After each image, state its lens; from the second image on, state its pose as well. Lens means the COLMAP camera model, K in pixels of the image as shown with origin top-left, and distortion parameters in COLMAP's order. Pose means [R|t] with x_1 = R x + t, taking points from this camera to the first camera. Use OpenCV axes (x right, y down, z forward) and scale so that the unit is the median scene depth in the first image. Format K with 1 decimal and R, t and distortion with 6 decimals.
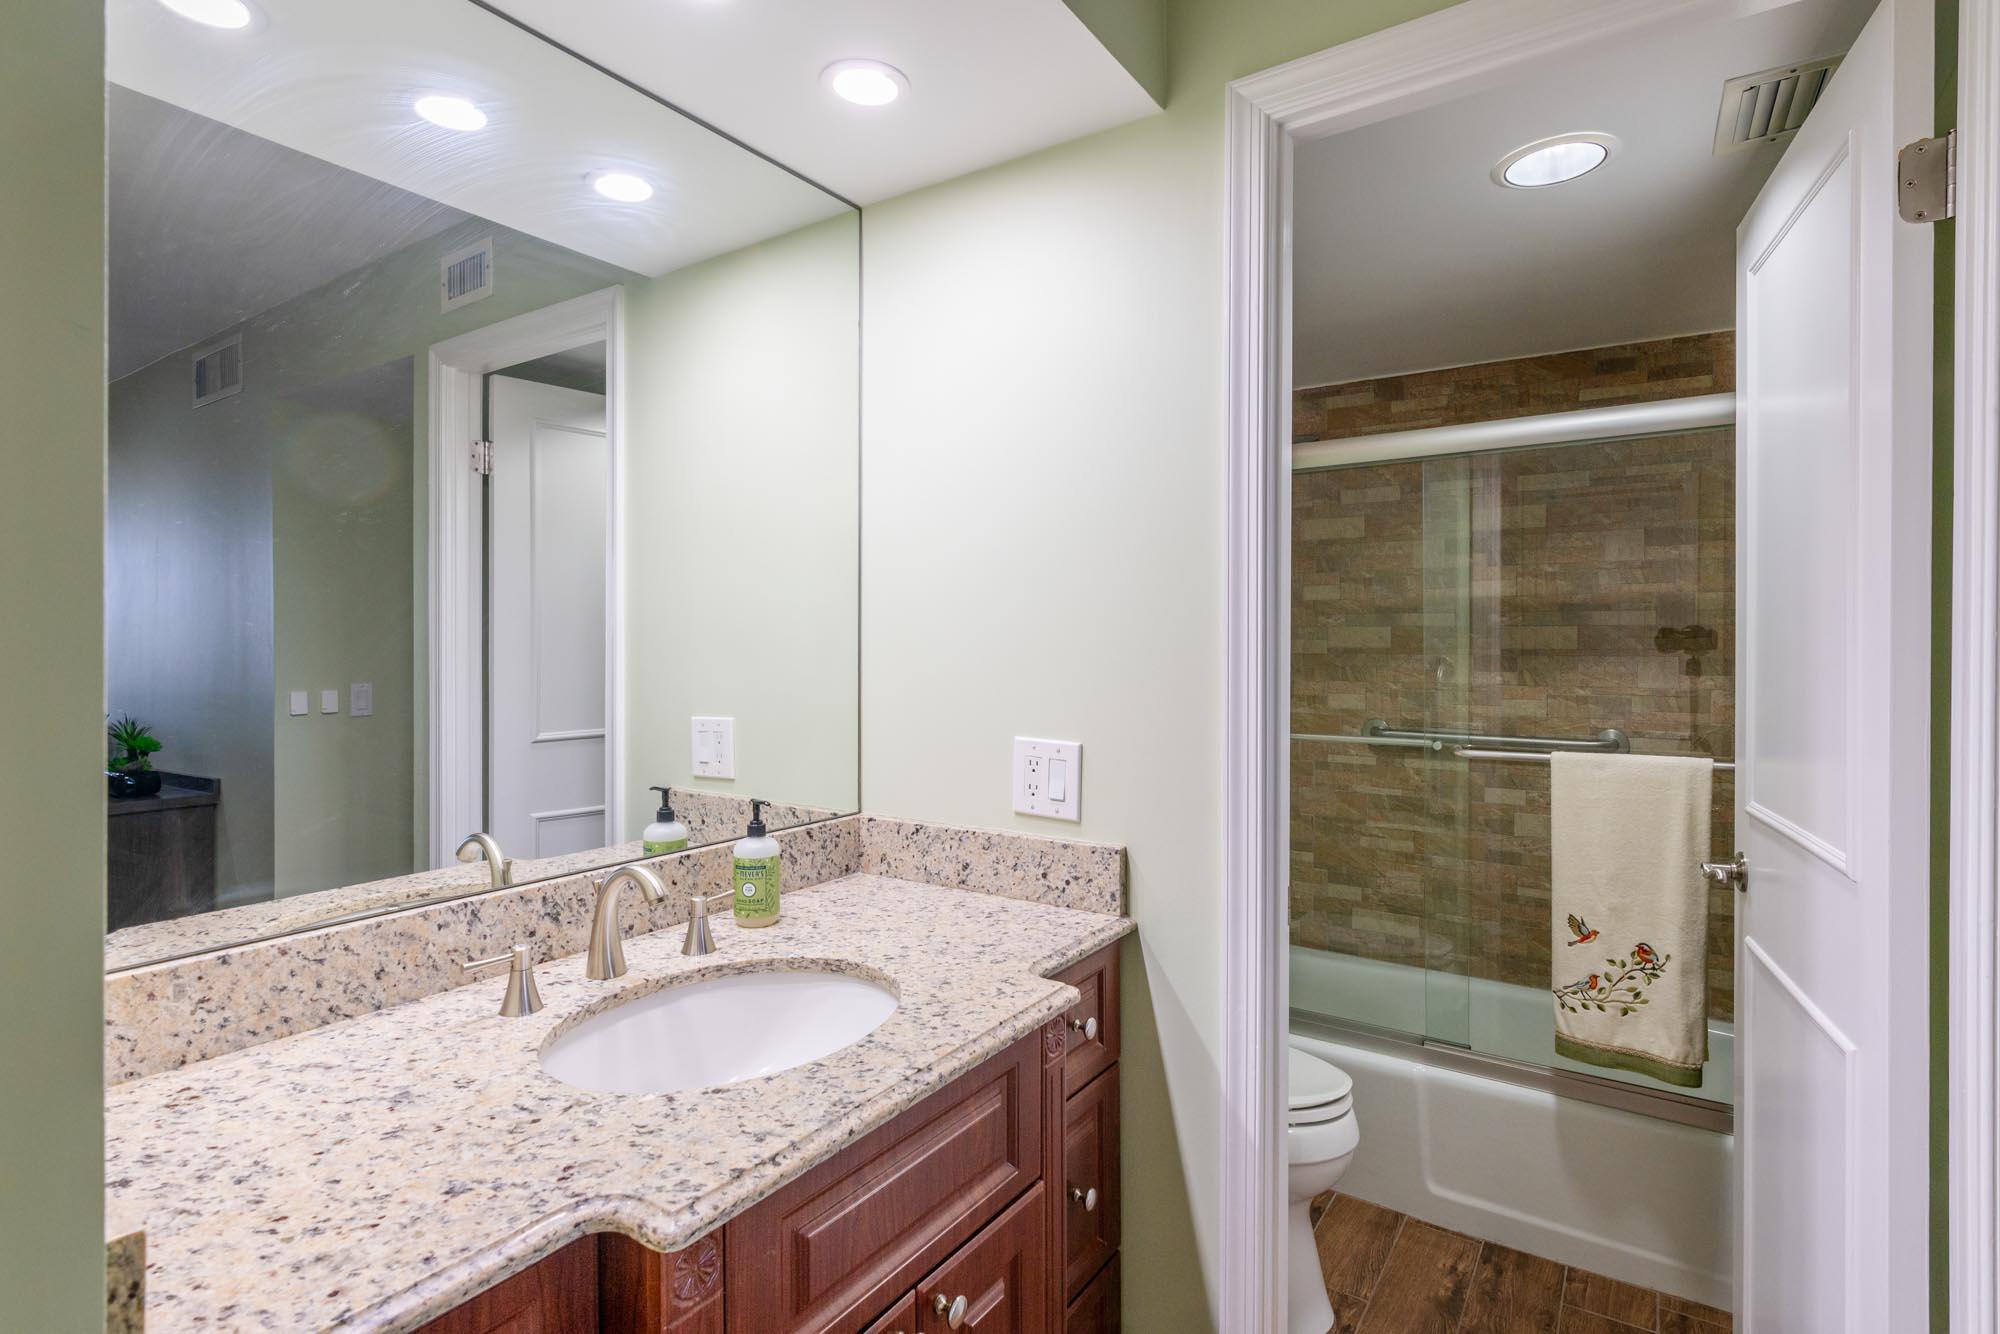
lens RADIAL K [[985.5, 0, 990.7], [0, 985.5, 652.6], [0, 0, 1]] dist [-0.000998, 0.002061]
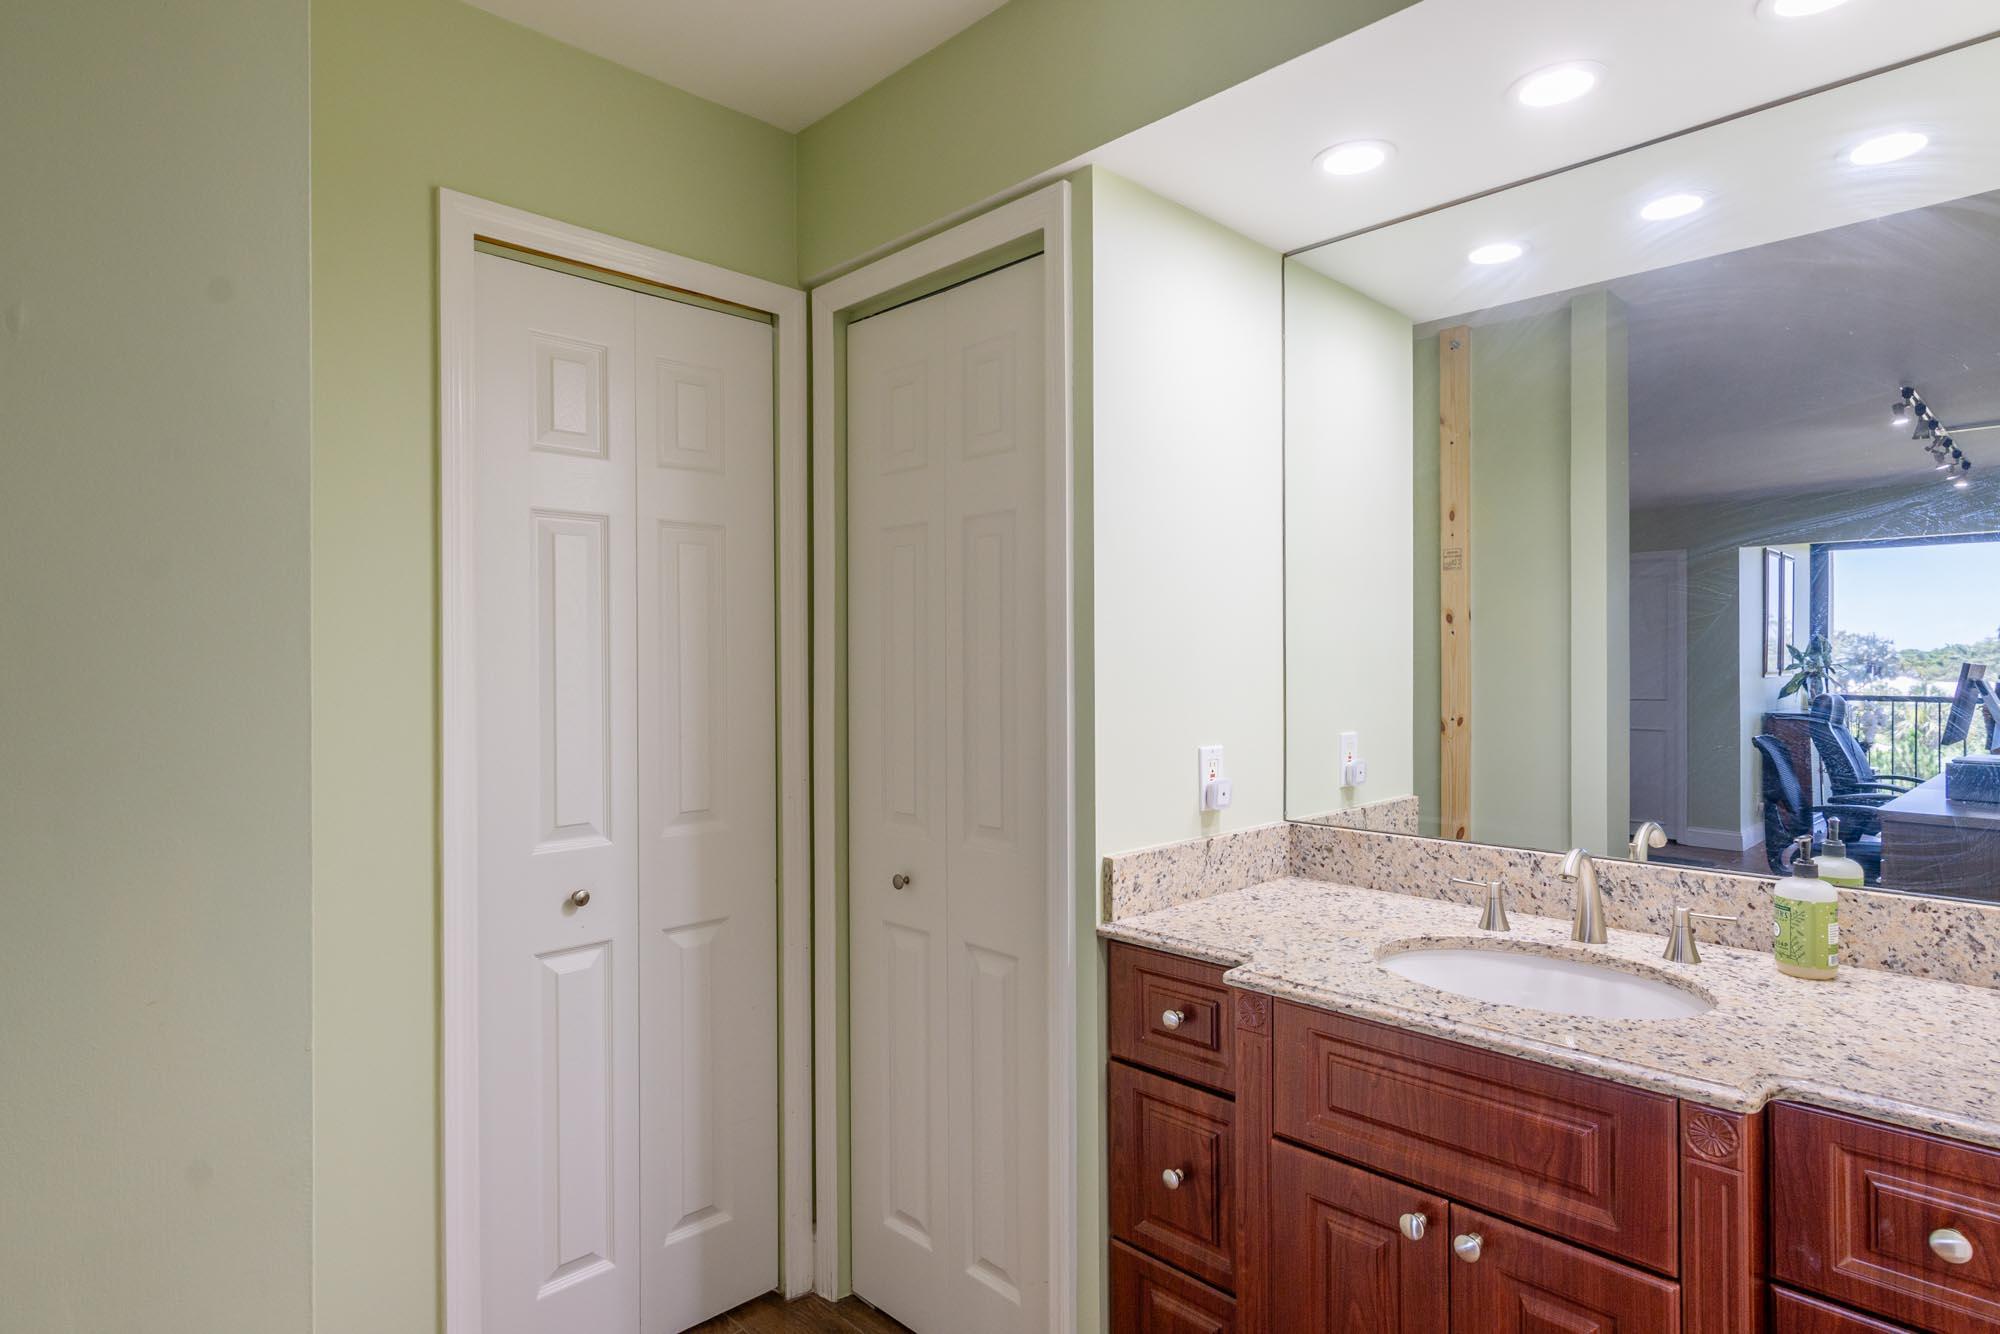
lens RADIAL K [[1072.9, 0, 995.5], [0, 1072.9, 662.6], [0, 0, 1]] dist [0.004511, 0.000790]
pose [[-0.205196, 0.003655, -0.978714, 1.177682], [-0.008170, 0.999952, 0.005447, -0.010738], [0.978687, 0.009114, -0.205157, 0.648544]]
